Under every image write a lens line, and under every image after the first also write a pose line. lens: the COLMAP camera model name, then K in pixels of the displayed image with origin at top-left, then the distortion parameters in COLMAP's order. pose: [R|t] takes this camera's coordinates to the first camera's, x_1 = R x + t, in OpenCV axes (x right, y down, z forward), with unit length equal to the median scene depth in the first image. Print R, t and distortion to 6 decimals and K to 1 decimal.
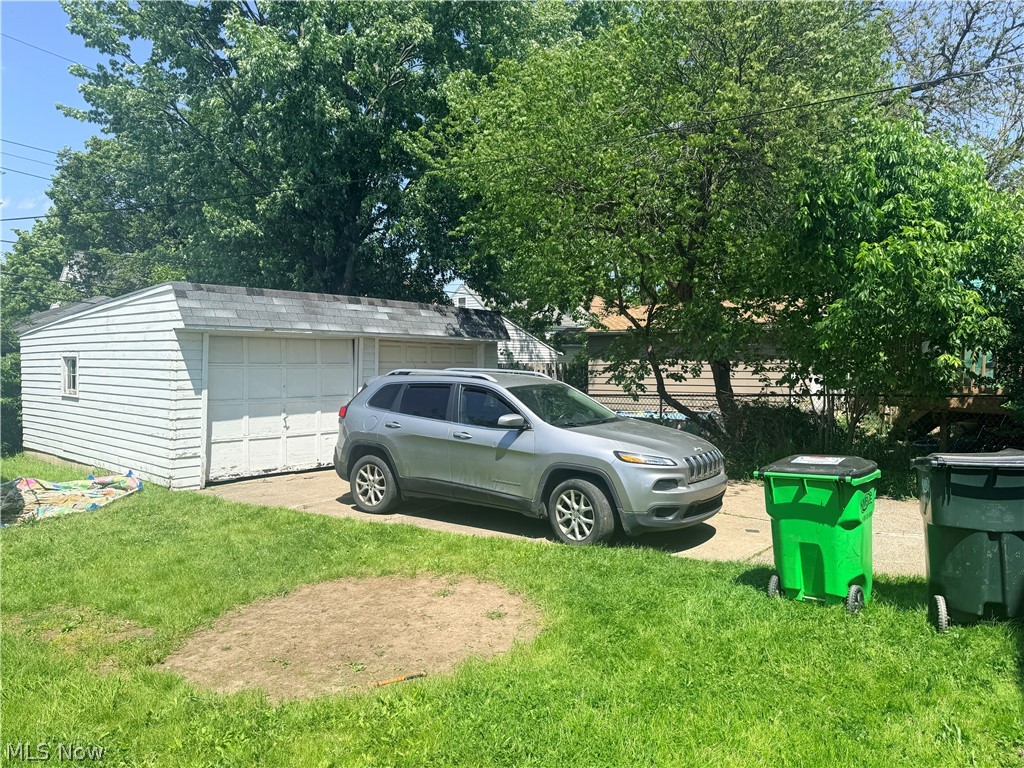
lens RADIAL K [[685.6, 0, 510.5], [0, 685.6, 381.9], [0, 0, 1]] dist [0.099512, -0.112095]
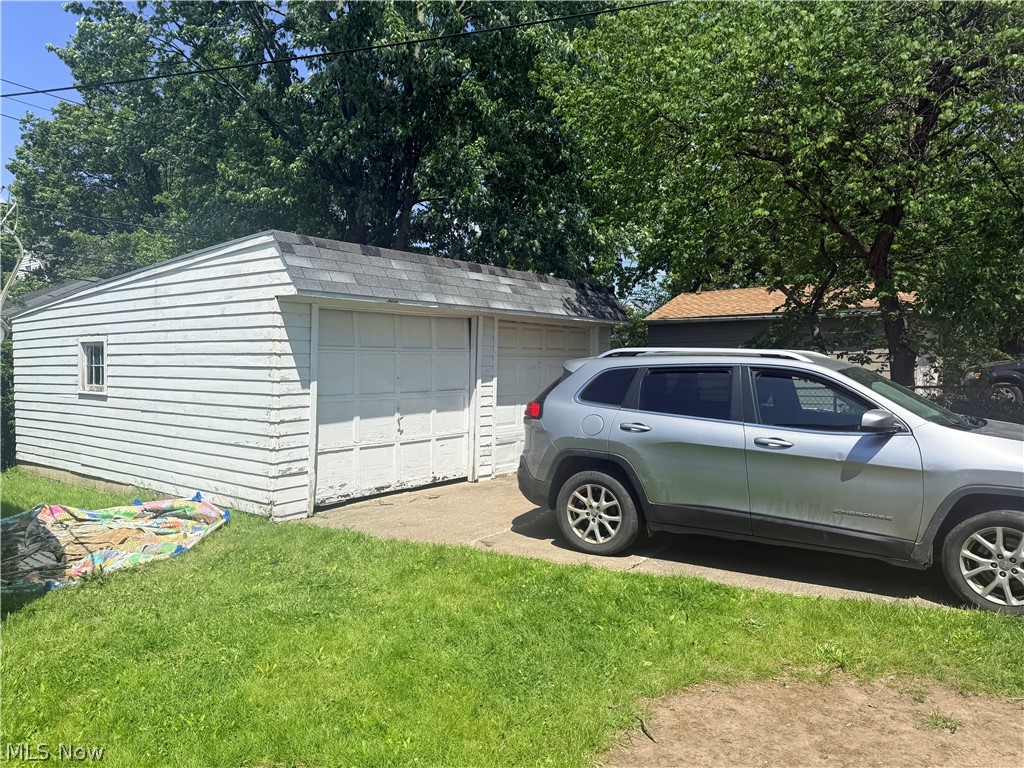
lens RADIAL K [[685.6, 0, 510.5], [0, 685.6, 381.9], [0, 0, 1]] dist [0.099512, -0.112095]
pose [[0.997875, -0.006612, 0.064815, -0.277766], [0.006588, 0.999978, 0.000589, 0.012647], [-0.064818, -0.000161, 0.997897, 0.259492]]
